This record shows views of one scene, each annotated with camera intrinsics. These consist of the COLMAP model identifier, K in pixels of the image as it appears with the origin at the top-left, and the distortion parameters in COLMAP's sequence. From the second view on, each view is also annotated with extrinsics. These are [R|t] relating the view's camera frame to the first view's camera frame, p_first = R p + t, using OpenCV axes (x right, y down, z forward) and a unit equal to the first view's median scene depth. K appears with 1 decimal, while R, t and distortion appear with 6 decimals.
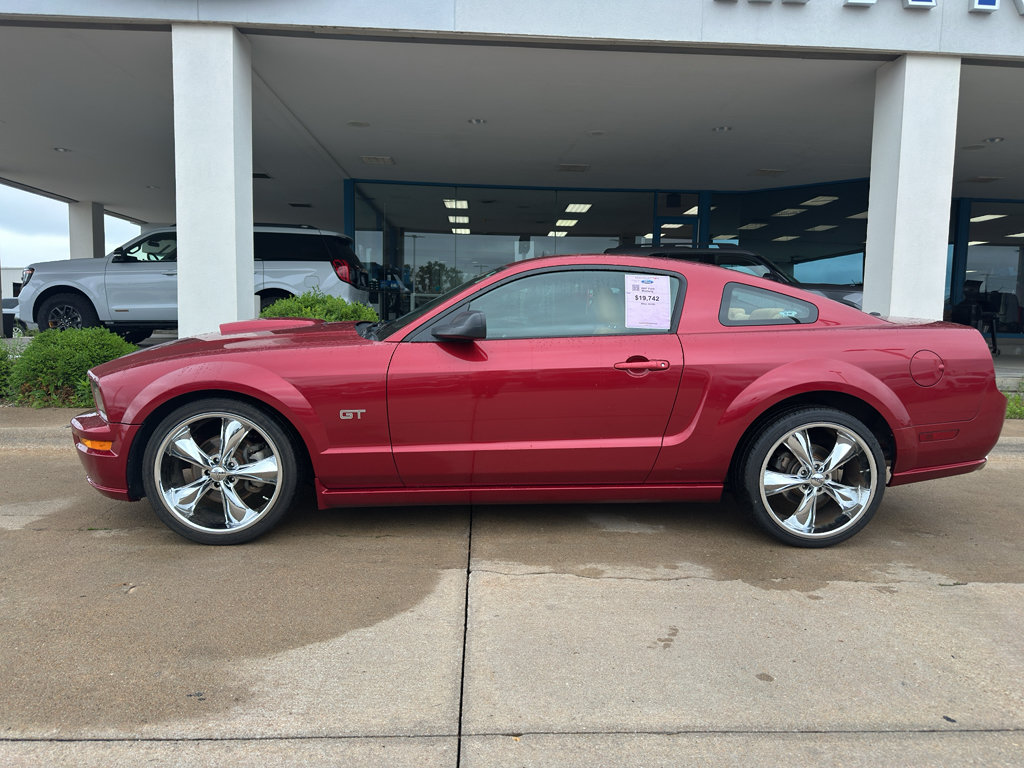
lens RADIAL K [[726.4, 0, 512.9], [0, 726.4, 389.6], [0, 0, 1]] dist [0.037480, -0.050024]
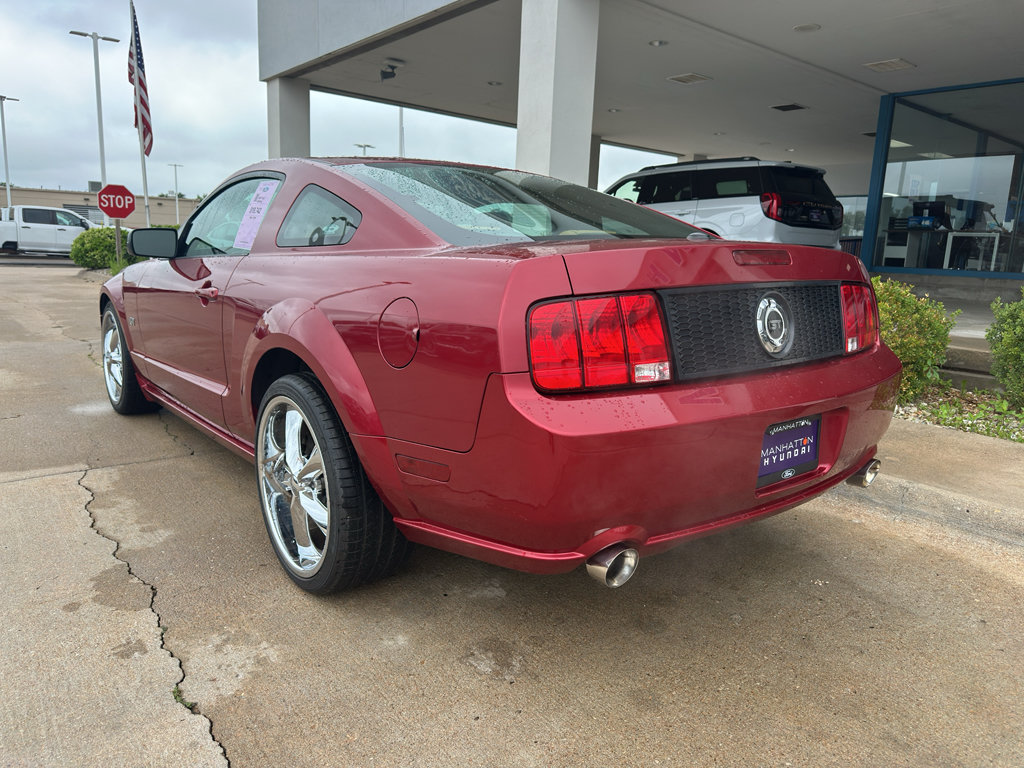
lens RADIAL K [[726.4, 0, 510.3], [0, 726.4, 379.2], [0, 0, 1]] dist [0.037480, -0.050024]
pose [[0.586223, 0.146303, -0.796830, 0.599546], [-0.103425, 0.989026, 0.105502, -0.034675], [0.803521, 0.020565, 0.594921, 0.441506]]
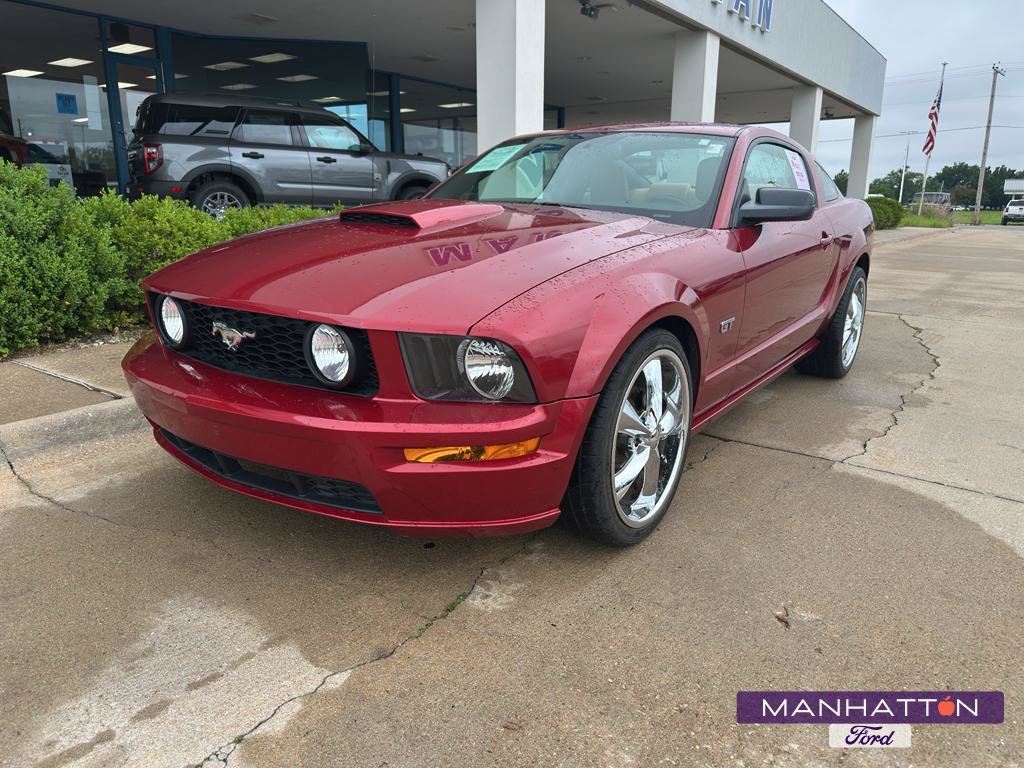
lens RADIAL K [[726.4, 0, 515.5], [0, 726.4, 384.4], [0, 0, 1]] dist [0.037480, -0.050024]
pose [[0.616509, -0.203582, 0.760572, -0.551187], [0.070079, 0.976348, 0.204534, -0.045904], [-0.784223, -0.072797, 0.616194, 0.383036]]
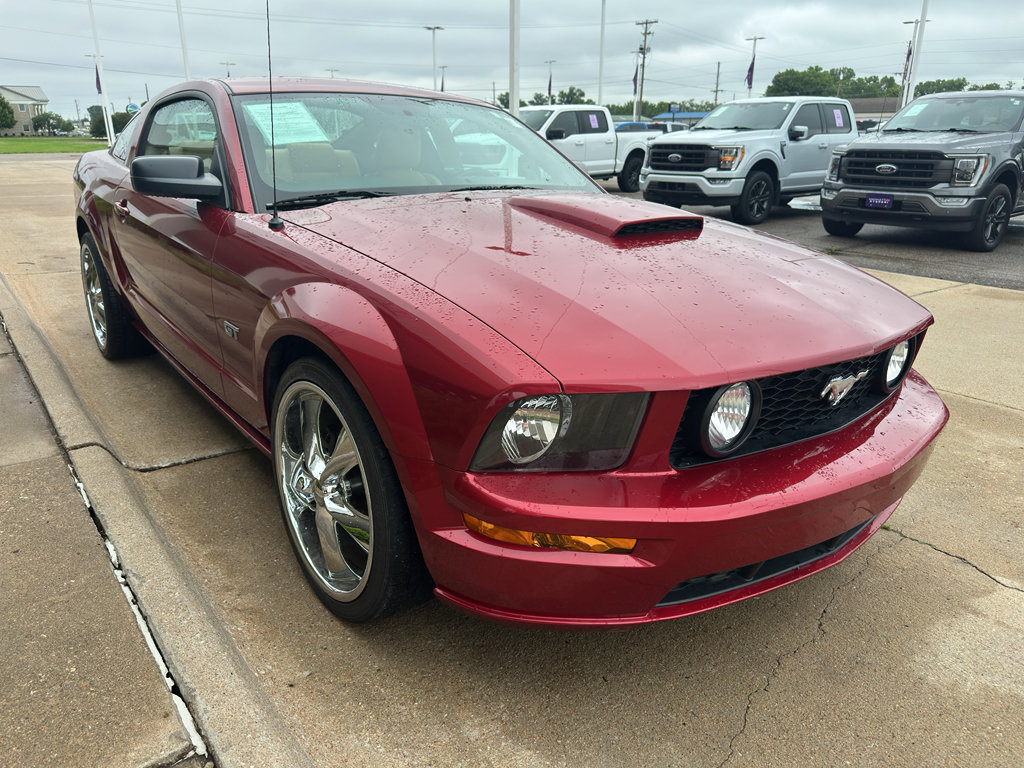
lens RADIAL K [[726.4, 0, 511.2], [0, 726.4, 388.8], [0, 0, 1]] dist [0.037480, -0.050024]
pose [[-0.576622, -0.291653, 0.763182, -0.510677], [0.058842, 0.916863, 0.394841, -0.125130], [-0.814890, 0.272581, -0.511522, 0.944972]]
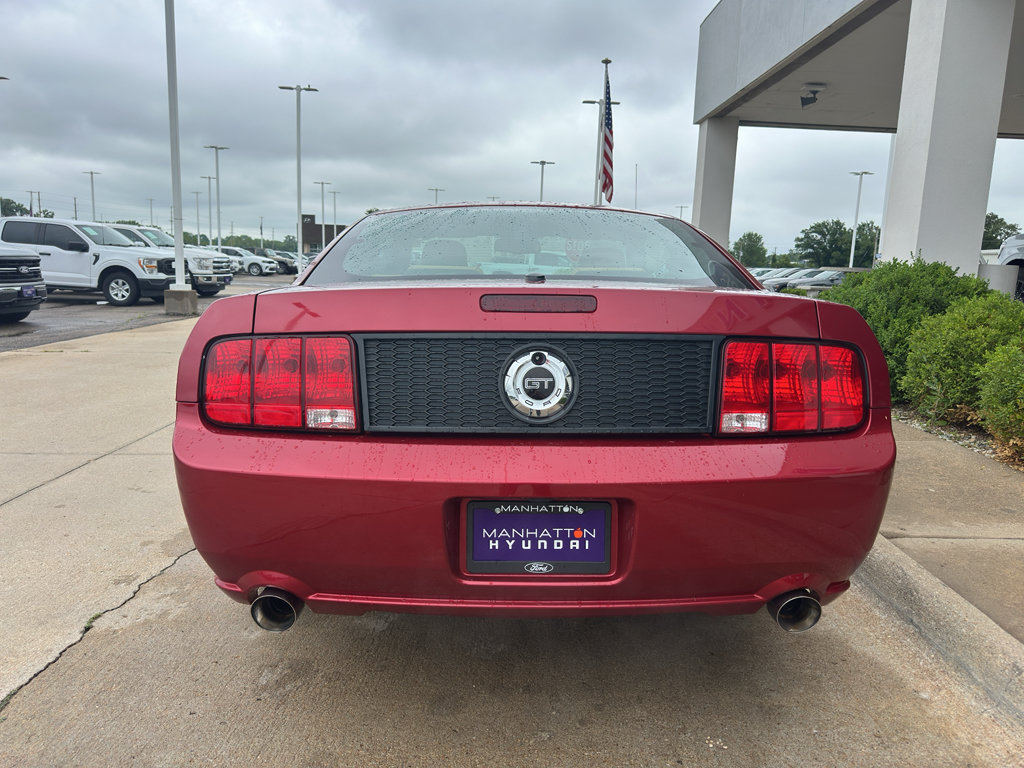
lens RADIAL K [[726.4, 0, 520.3], [0, 726.4, 362.2], [0, 0, 1]] dist [0.037480, -0.050024]
pose [[-0.029974, 0.115857, -0.992814, 0.672884], [-0.128678, 0.984548, 0.118777, -0.075586], [0.991233, 0.131313, -0.014603, 0.728180]]
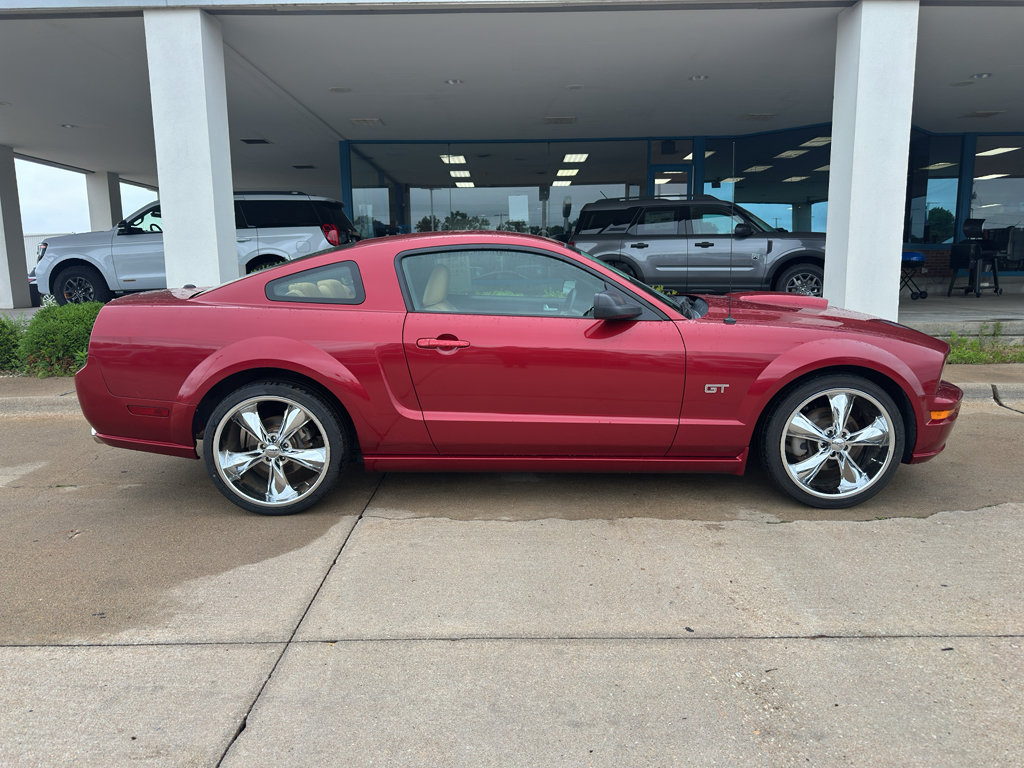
lens RADIAL K [[726.4, 0, 502.4], [0, 726.4, 388.1], [0, 0, 1]] dist [0.037480, -0.050024]
pose [[0.997958, -0.024049, -0.059166, 0.125728], [0.028029, 0.997332, 0.067396, -0.015571], [0.057387, -0.068917, 0.995970, -0.073384]]
